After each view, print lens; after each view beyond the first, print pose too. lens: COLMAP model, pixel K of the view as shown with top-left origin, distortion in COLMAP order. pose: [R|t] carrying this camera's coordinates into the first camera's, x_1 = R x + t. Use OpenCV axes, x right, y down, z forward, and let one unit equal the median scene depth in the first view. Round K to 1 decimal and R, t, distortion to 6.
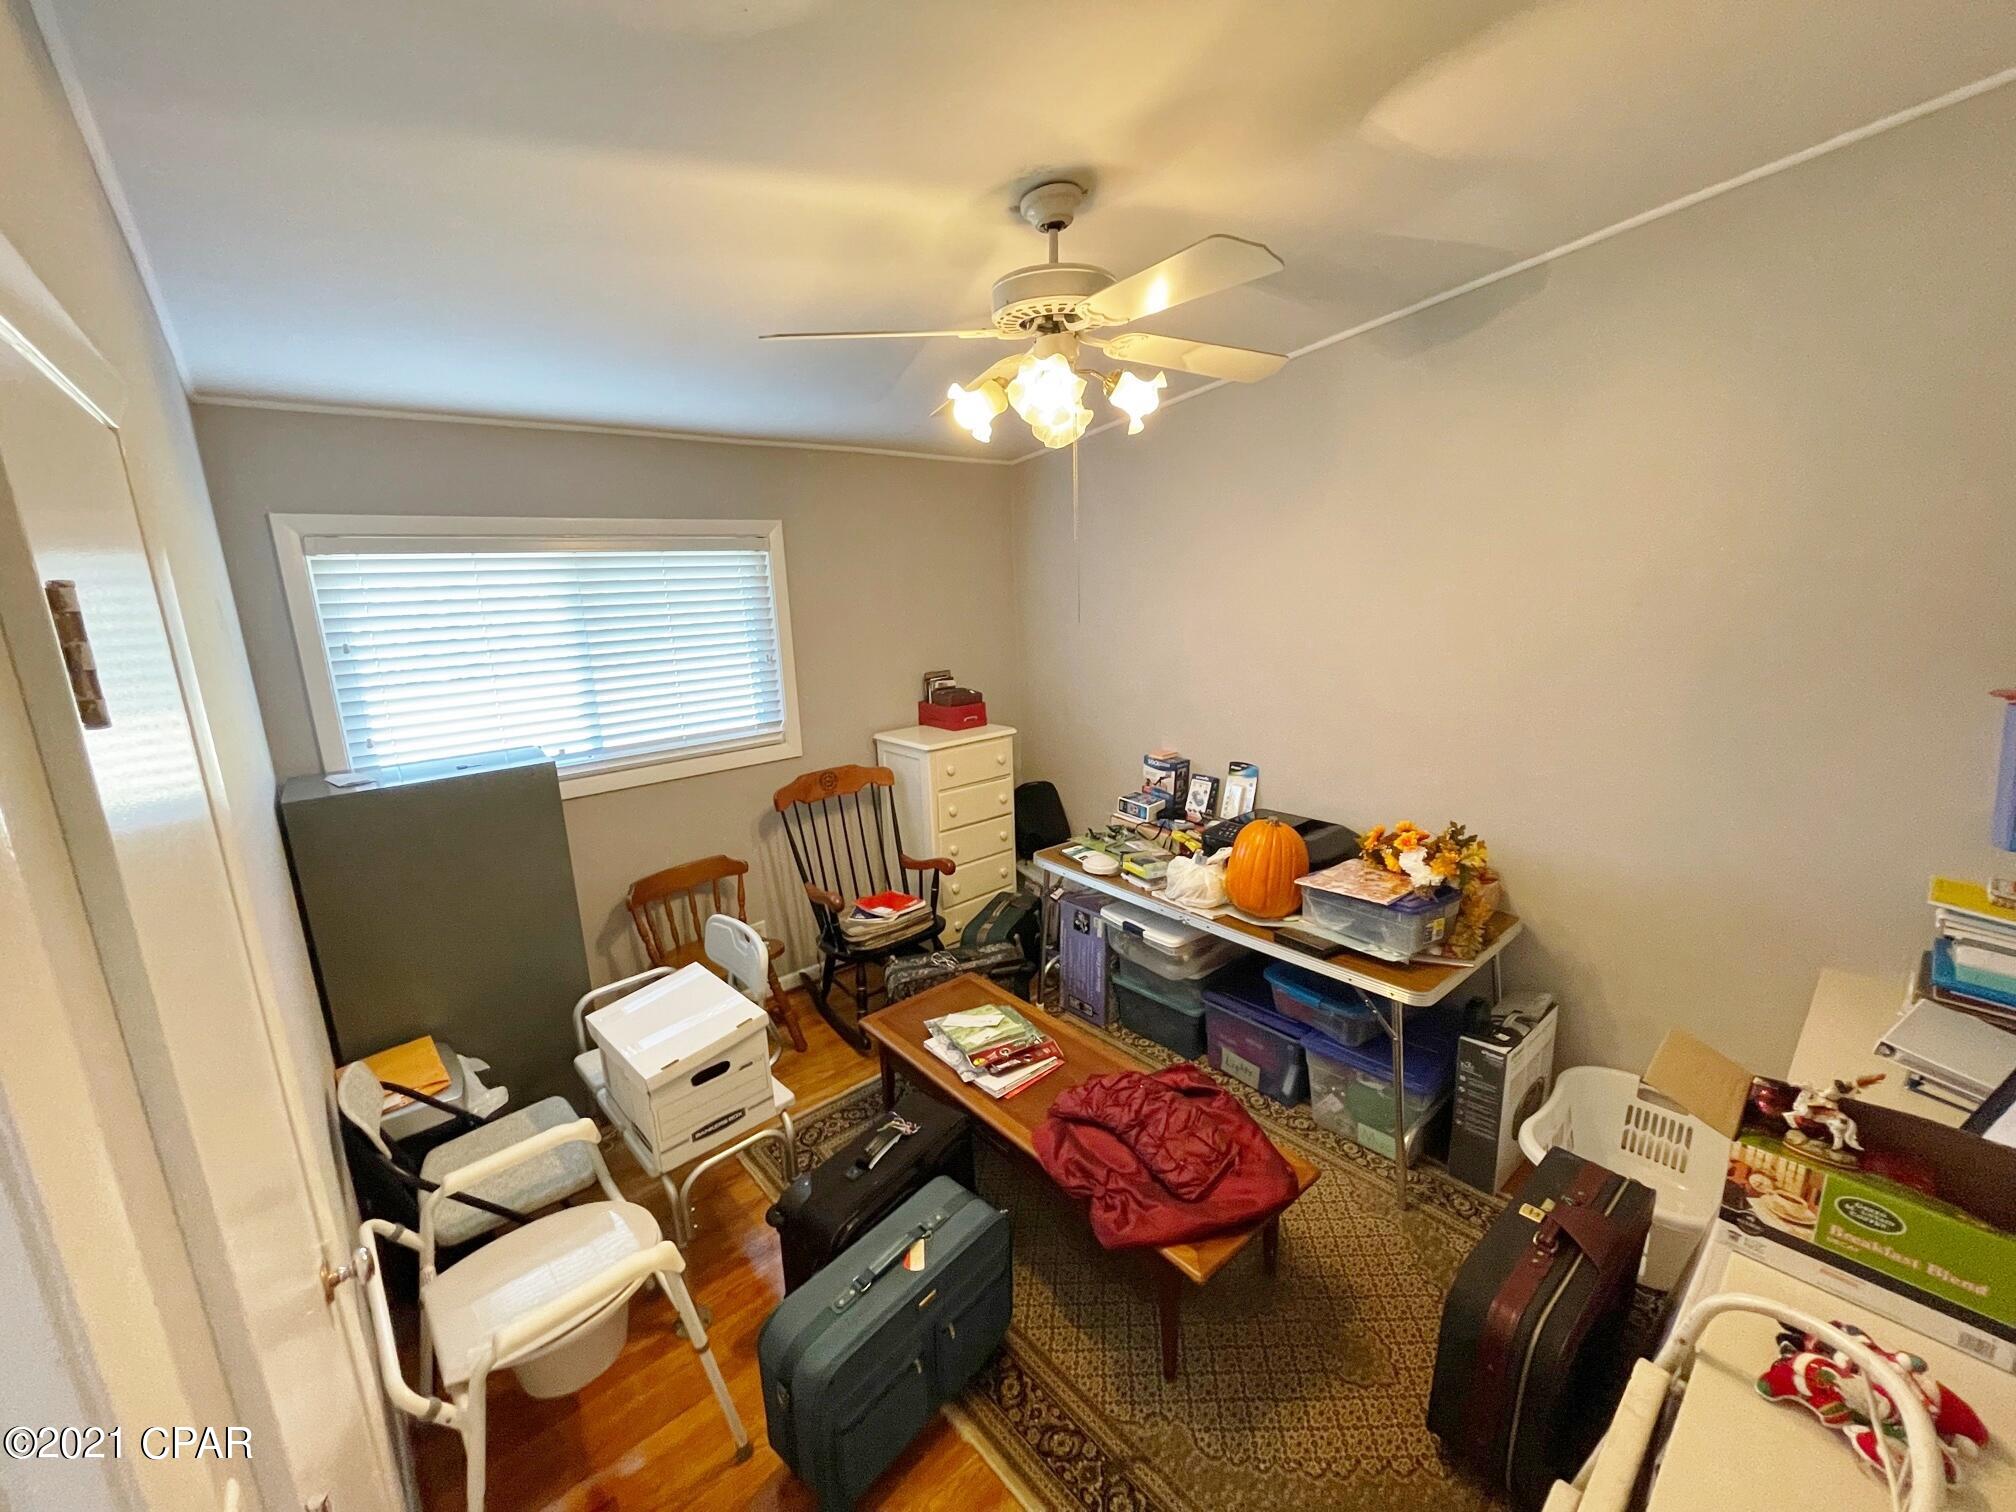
lens RADIAL K [[813.4, 0, 1005.1], [0, 813.4, 758.0], [0, 0, 1]] dist [-0.003761, 0.000150]
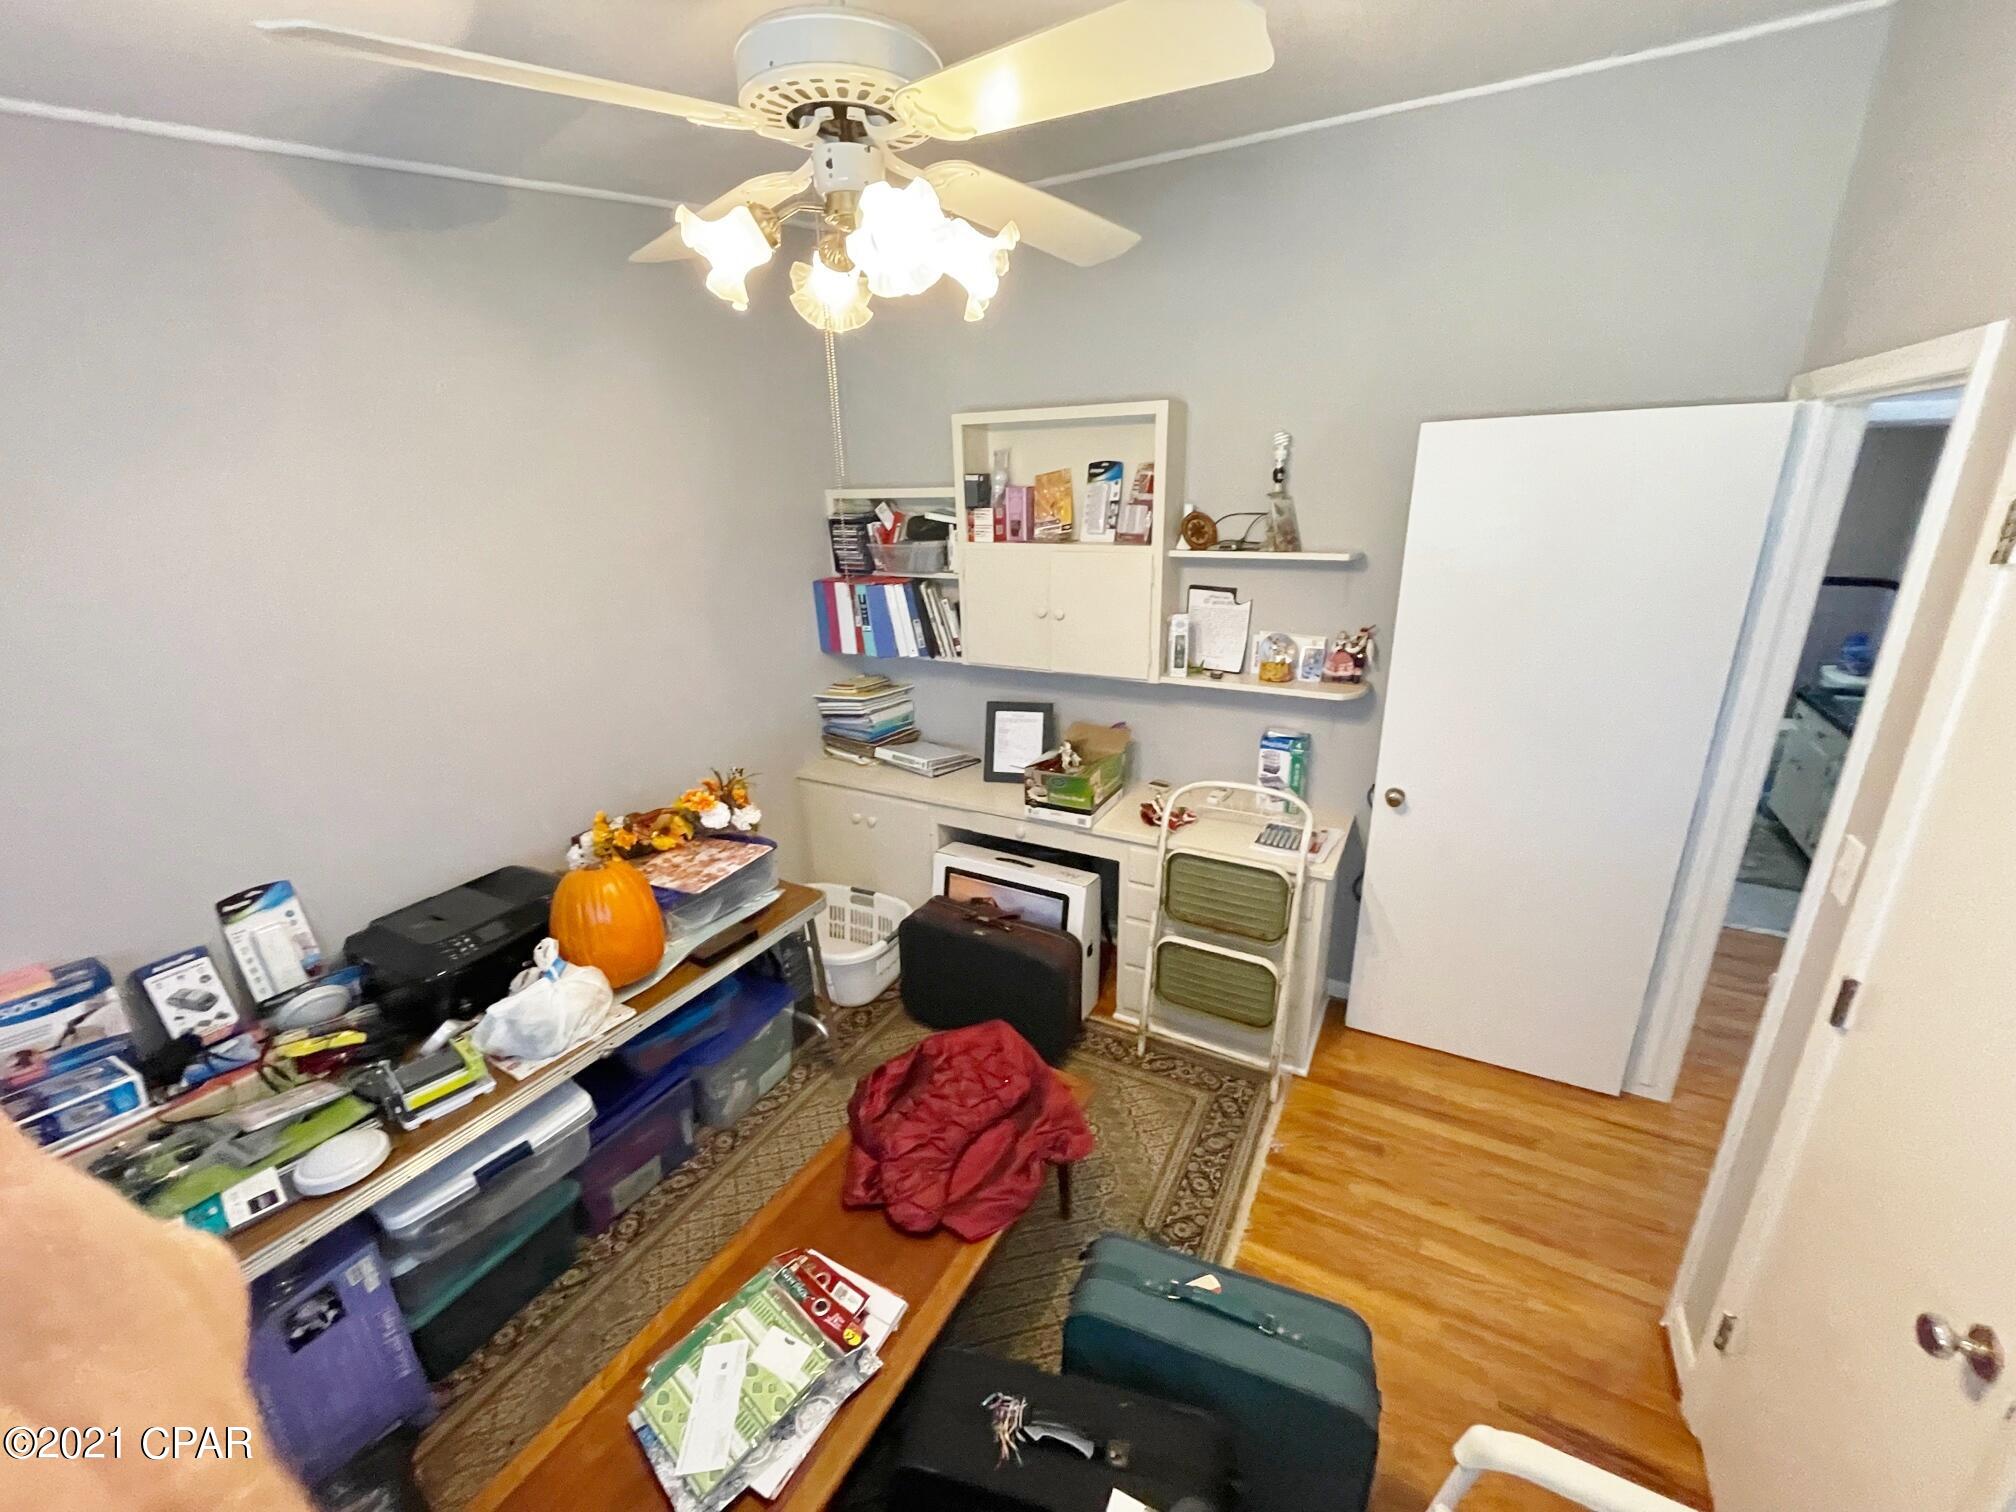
lens RADIAL K [[813.4, 0, 1008.5], [0, 813.4, 754.0], [0, 0, 1]] dist [-0.003761, 0.000150]
pose [[-0.337985, -0.265356, 0.902969, -0.370826], [0.237271, 0.904415, 0.354592, -0.156439], [-0.910752, 0.334095, -0.242717, 0.651409]]
